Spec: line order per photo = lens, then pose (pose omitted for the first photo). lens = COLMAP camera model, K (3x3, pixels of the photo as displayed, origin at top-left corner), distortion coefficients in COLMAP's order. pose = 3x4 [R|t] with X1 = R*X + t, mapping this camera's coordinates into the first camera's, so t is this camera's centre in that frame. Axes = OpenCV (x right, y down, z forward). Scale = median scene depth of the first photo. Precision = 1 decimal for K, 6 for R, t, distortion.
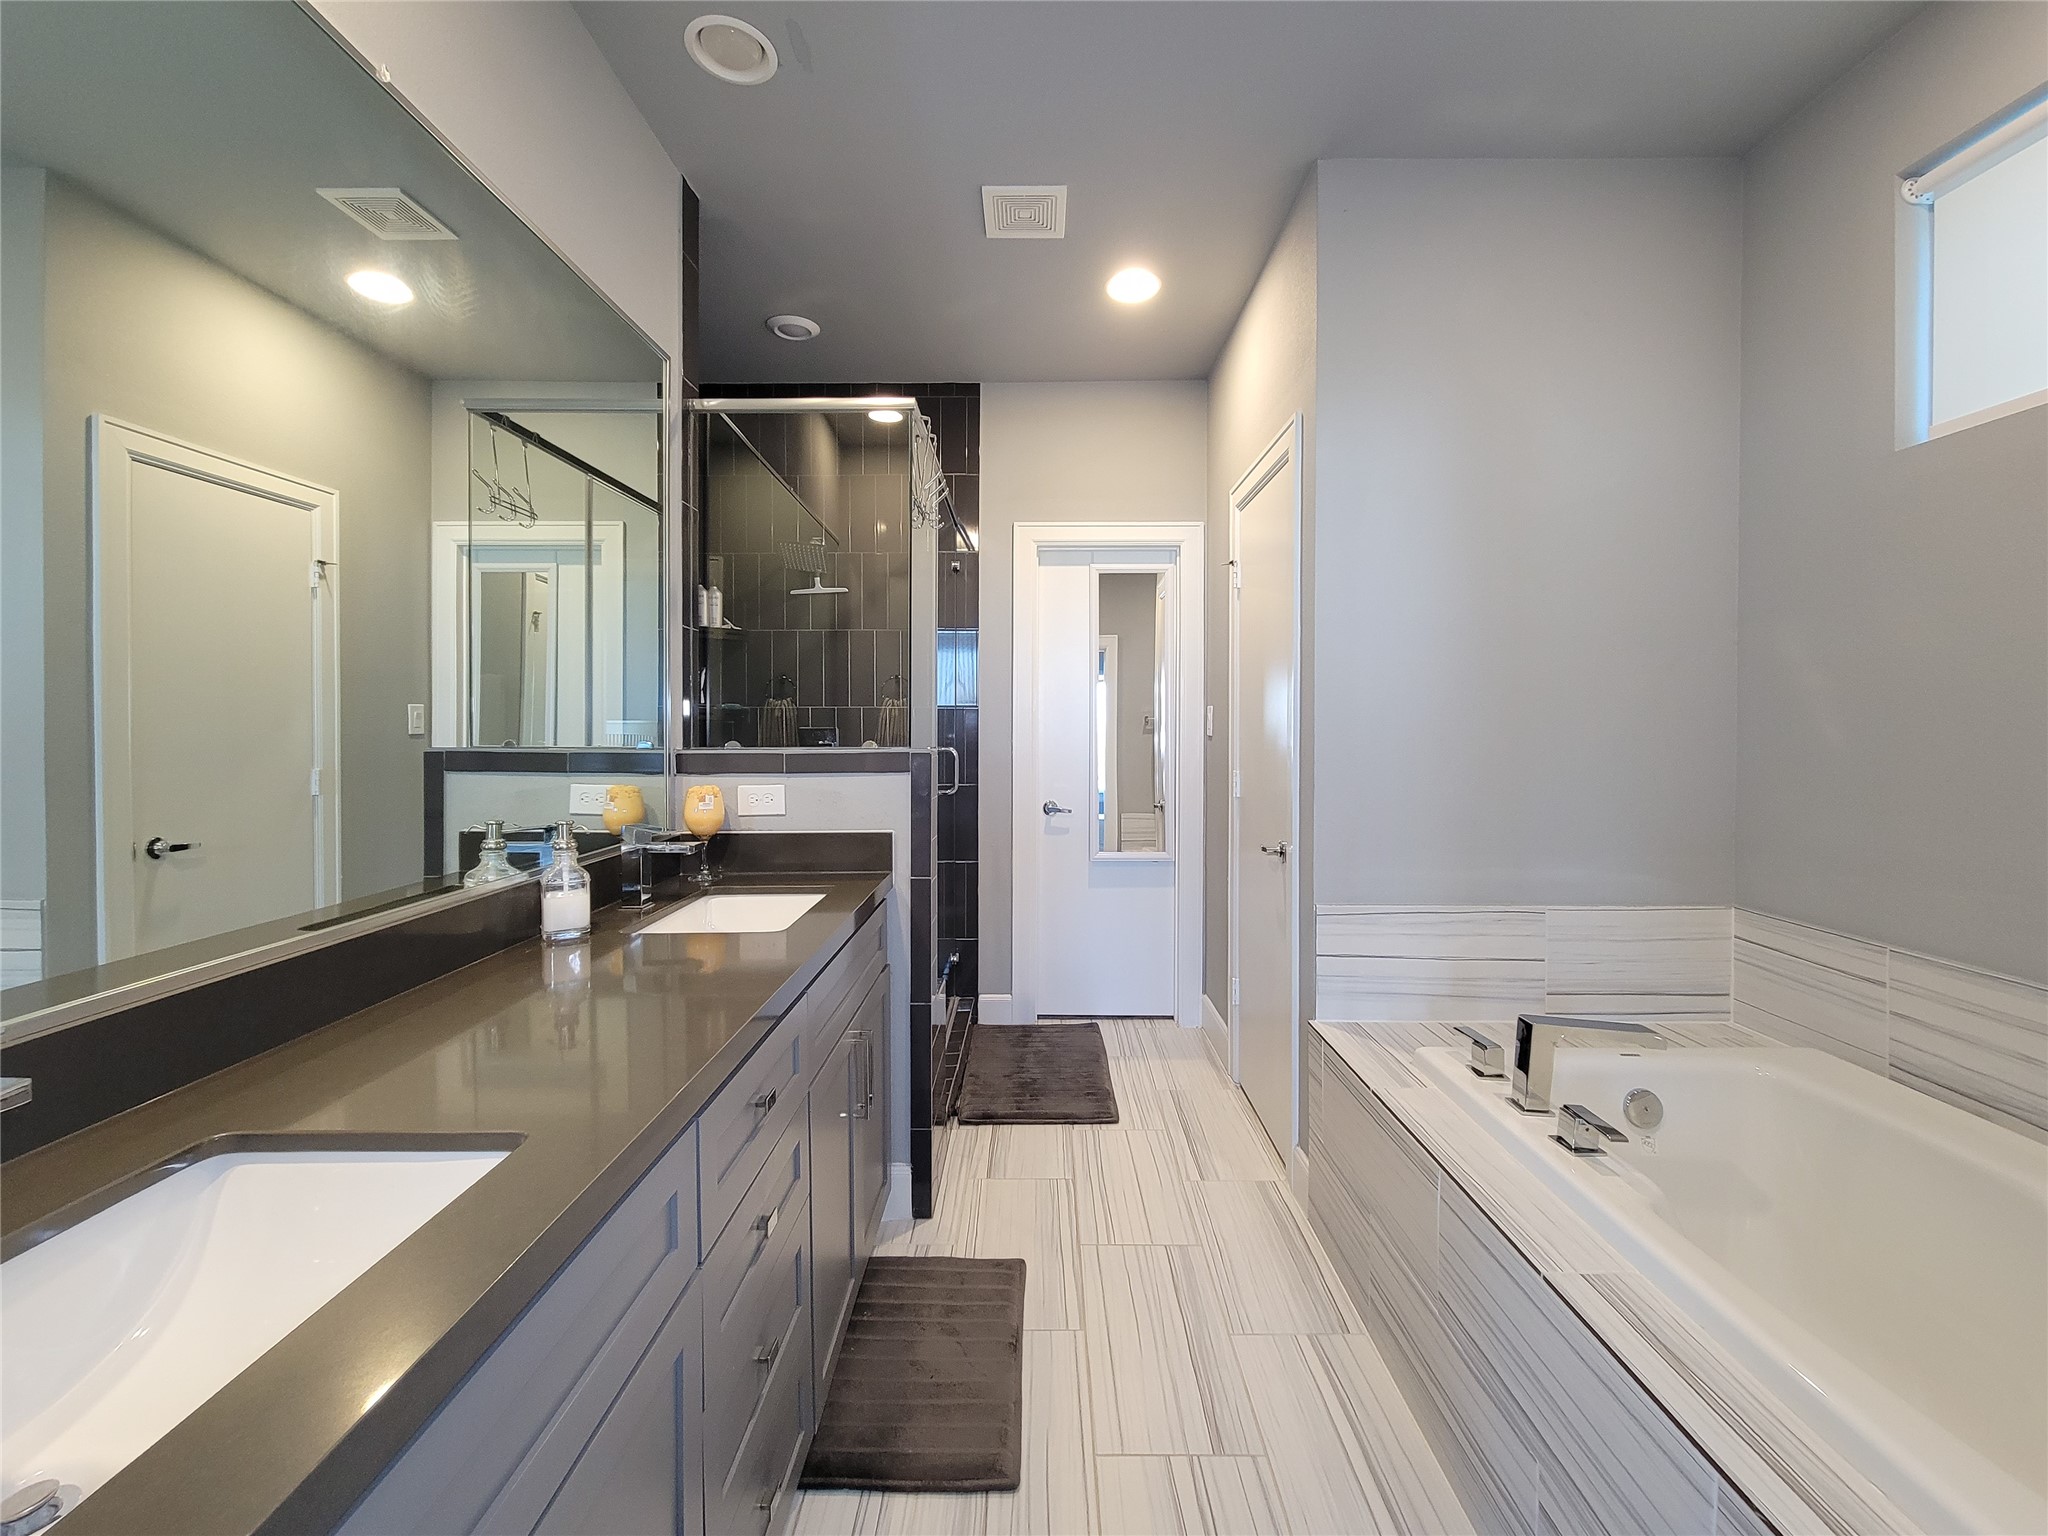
lens RADIAL K [[838.6, 0, 1032.1], [0, 838.6, 727.3], [0, 0, 1]] dist [-0.001889, -0.001063]
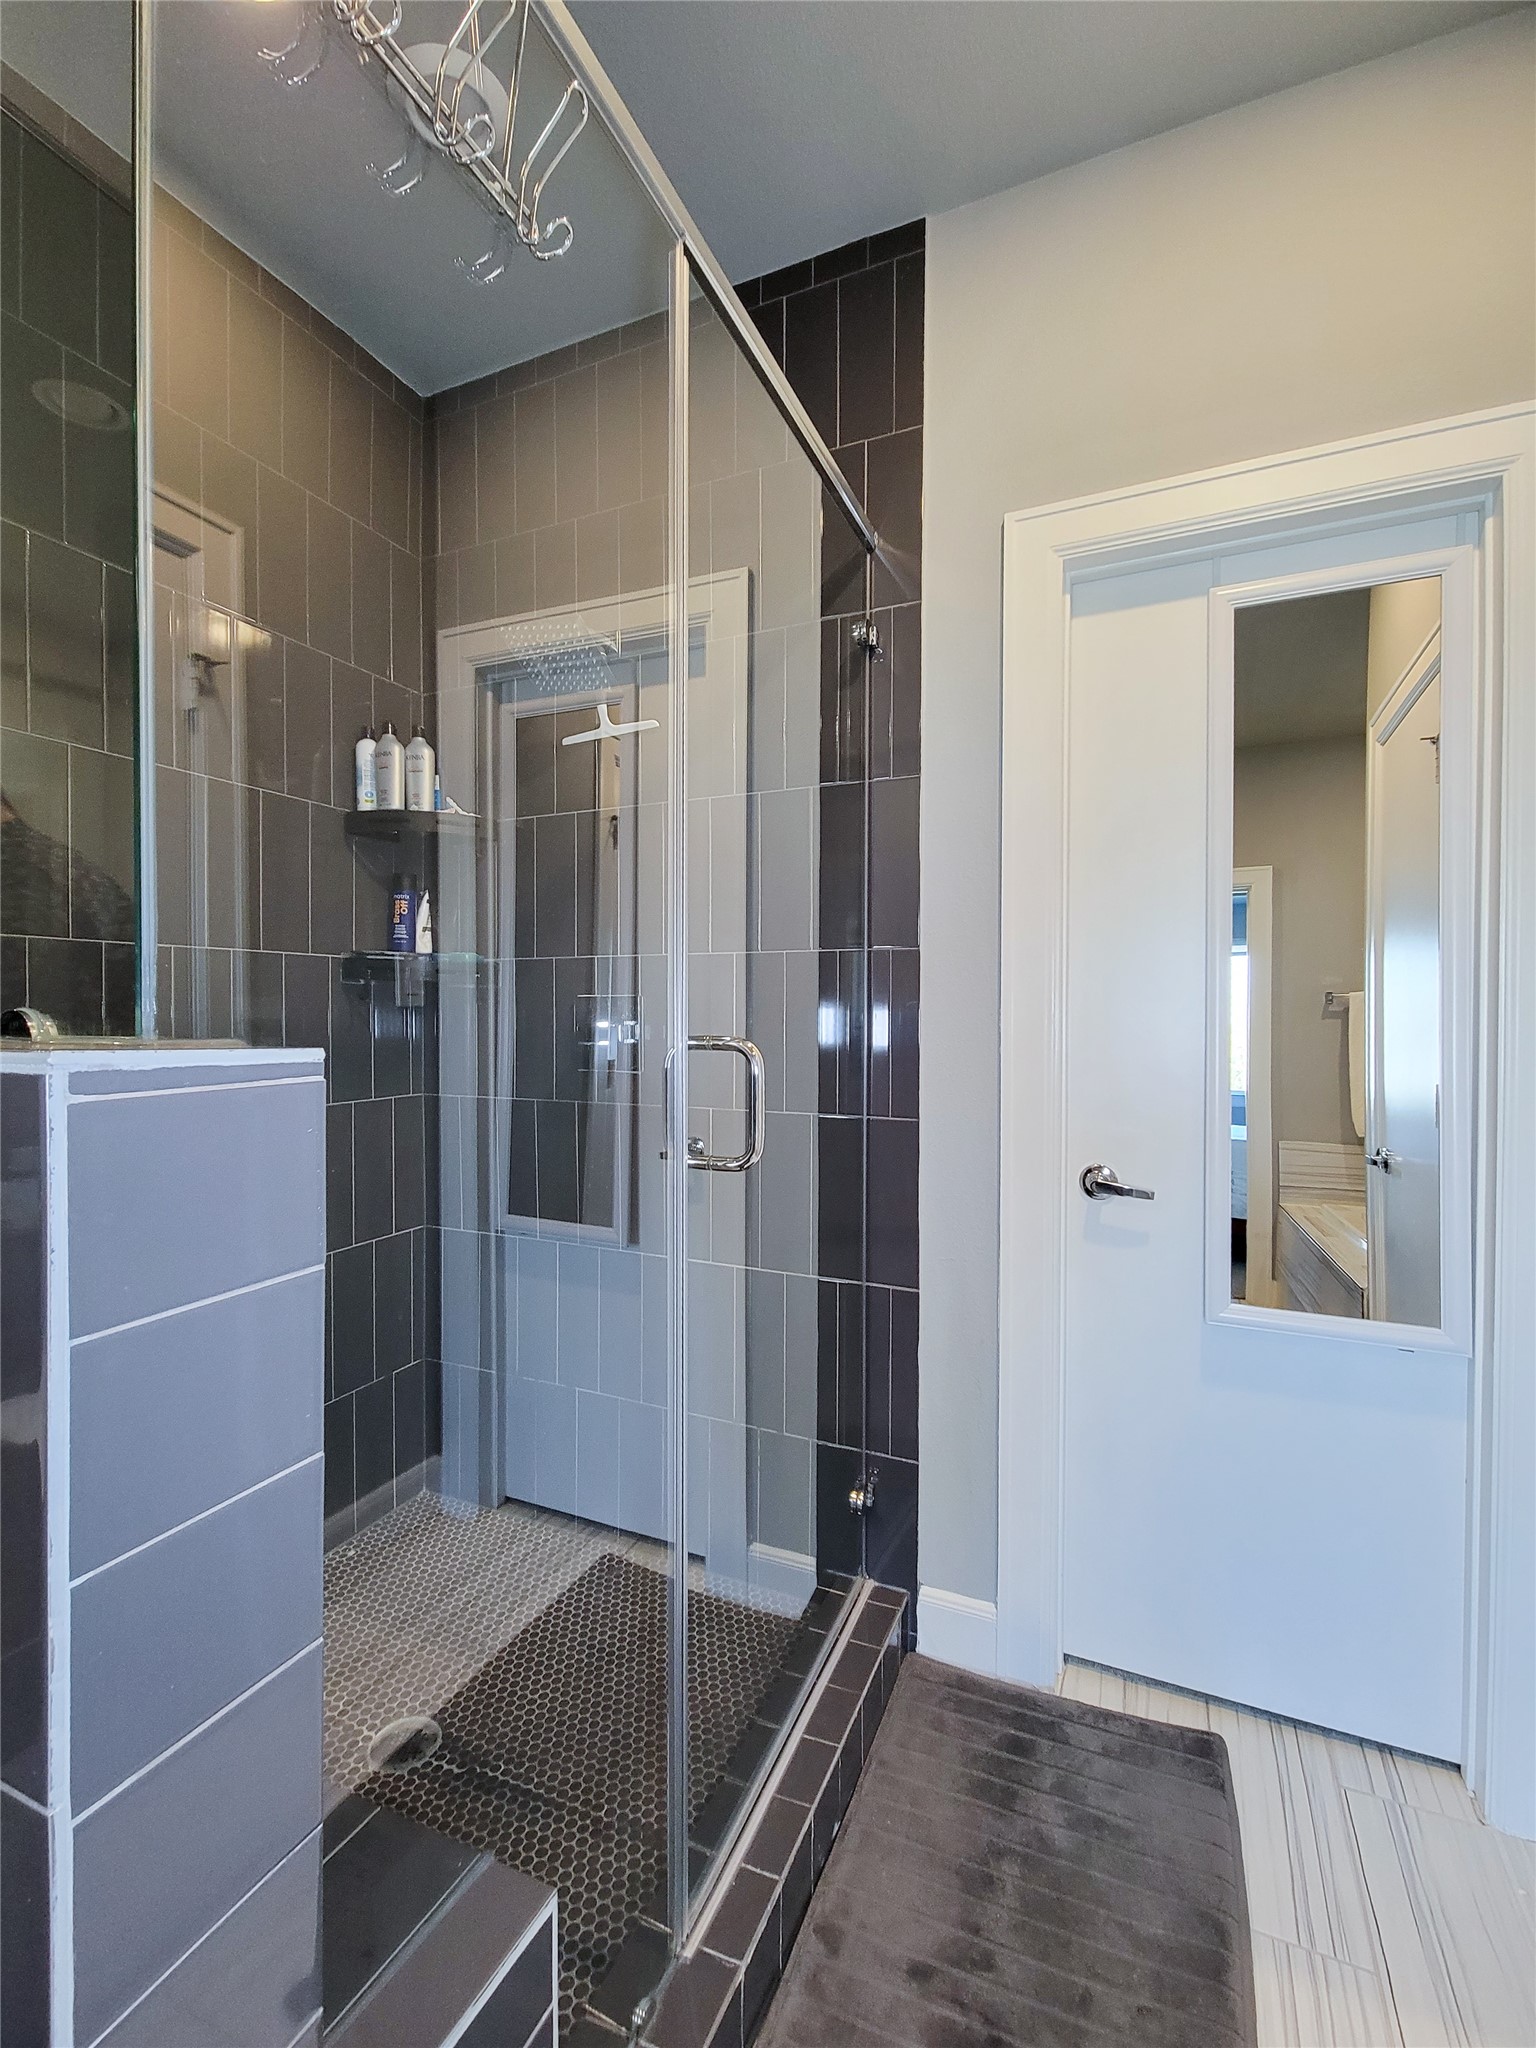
lens RADIAL K [[838.6, 0, 722.7], [0, 838.6, 1010.0], [0, 0, 1]] dist [-0.001889, -0.001063]
pose [[0.891476, 0.002857, -0.453060, 0.045286], [-0.001362, 0.999992, 0.003627, 0.007305], [0.453067, -0.002616, 0.891473, 0.549058]]
